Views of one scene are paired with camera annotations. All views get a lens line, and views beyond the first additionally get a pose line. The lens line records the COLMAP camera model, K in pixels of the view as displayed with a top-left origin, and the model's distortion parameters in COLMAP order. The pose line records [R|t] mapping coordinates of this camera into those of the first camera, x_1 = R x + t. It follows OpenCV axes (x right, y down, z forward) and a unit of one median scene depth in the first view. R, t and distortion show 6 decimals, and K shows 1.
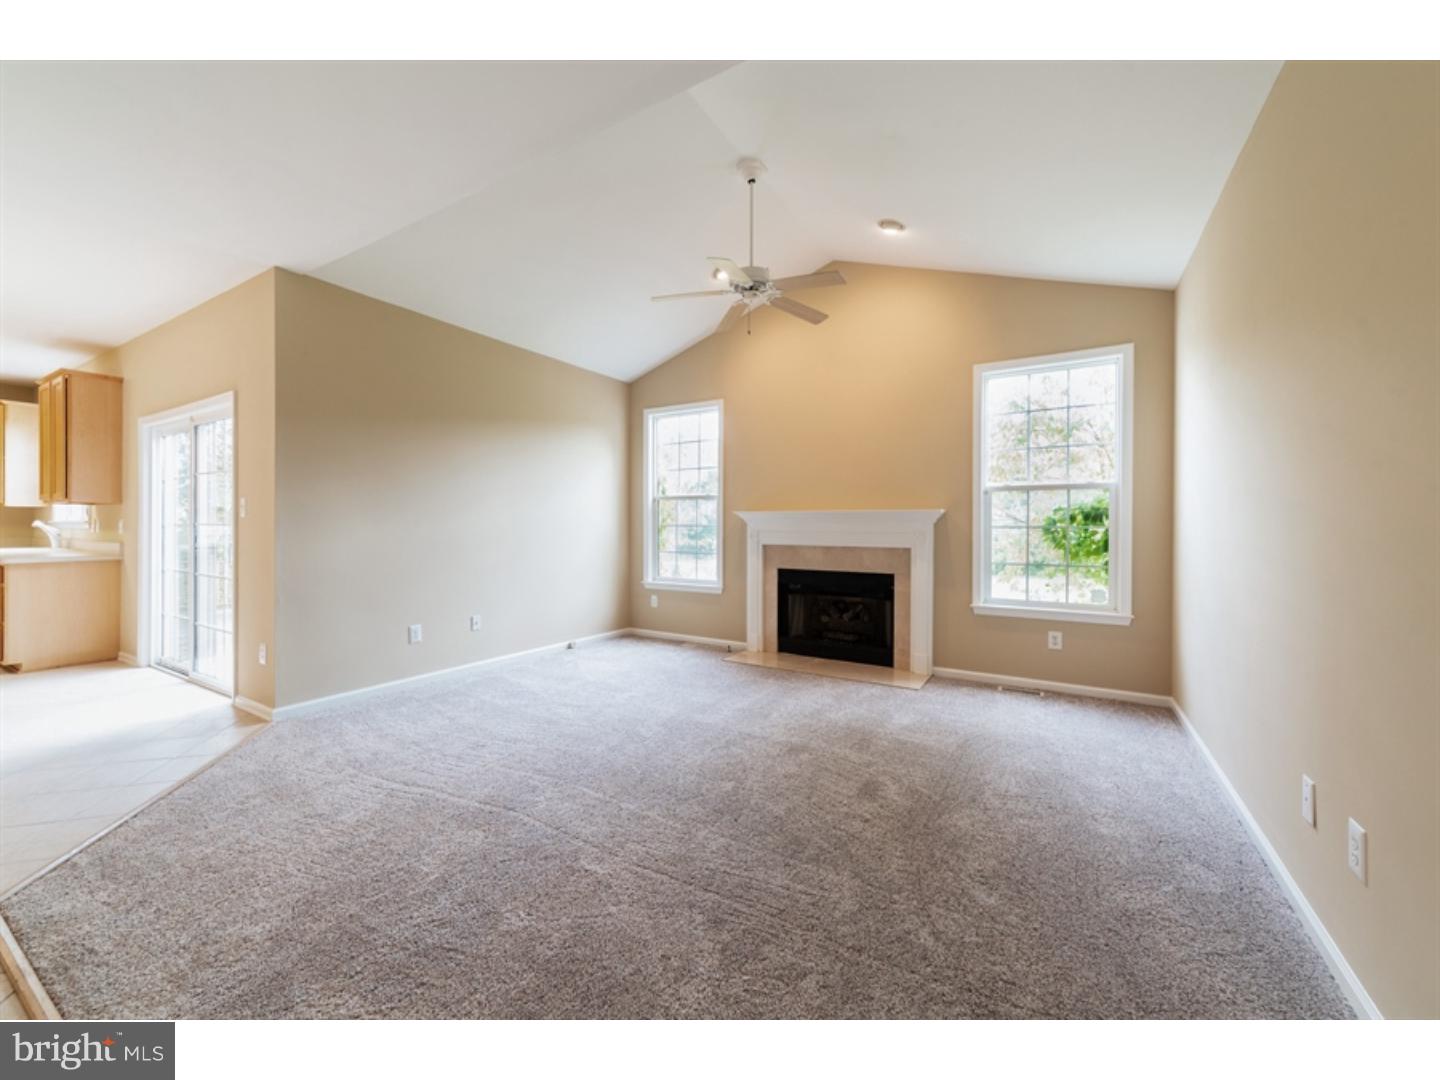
lens RADIAL K [[575.7, 0, 715.4], [0, 575.7, 531.2], [0, 0, 1]] dist [0.002669, -0.000063]
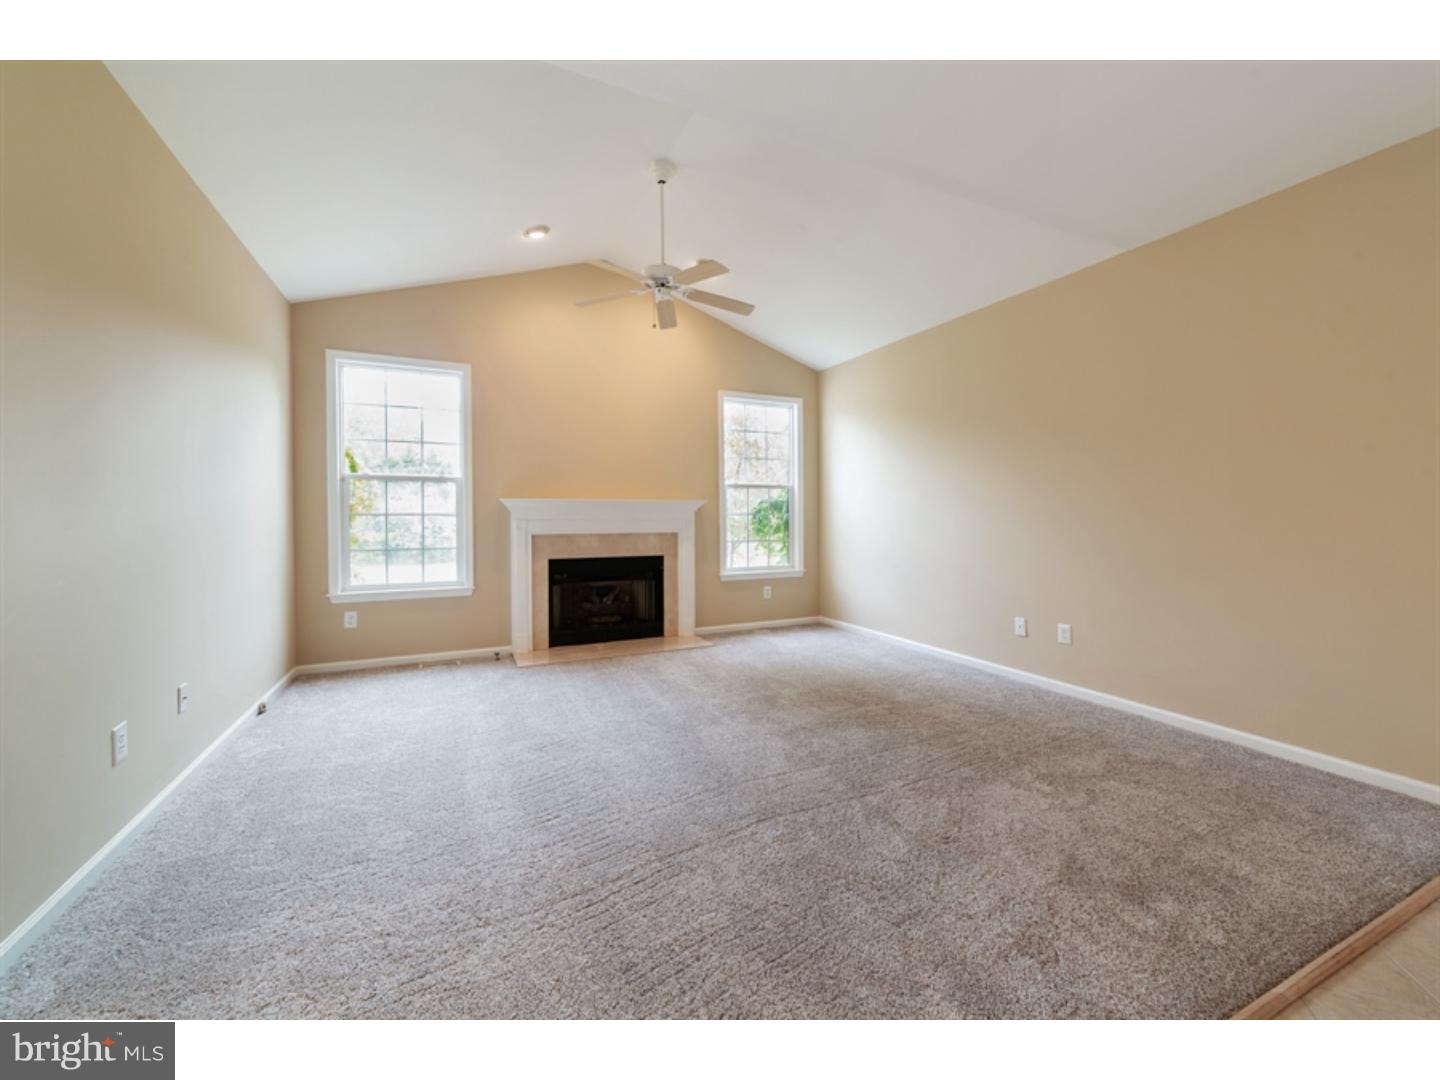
lens RADIAL K [[575.7, 0, 721.2], [0, 575.7, 518.0], [0, 0, 1]] dist [0.002669, -0.000063]
pose [[0.529558, -0.011061, 0.848201, -0.639437], [0.011518, 0.999917, 0.005848, -0.006599], [-0.848195, 0.006673, 0.529641, 0.304450]]
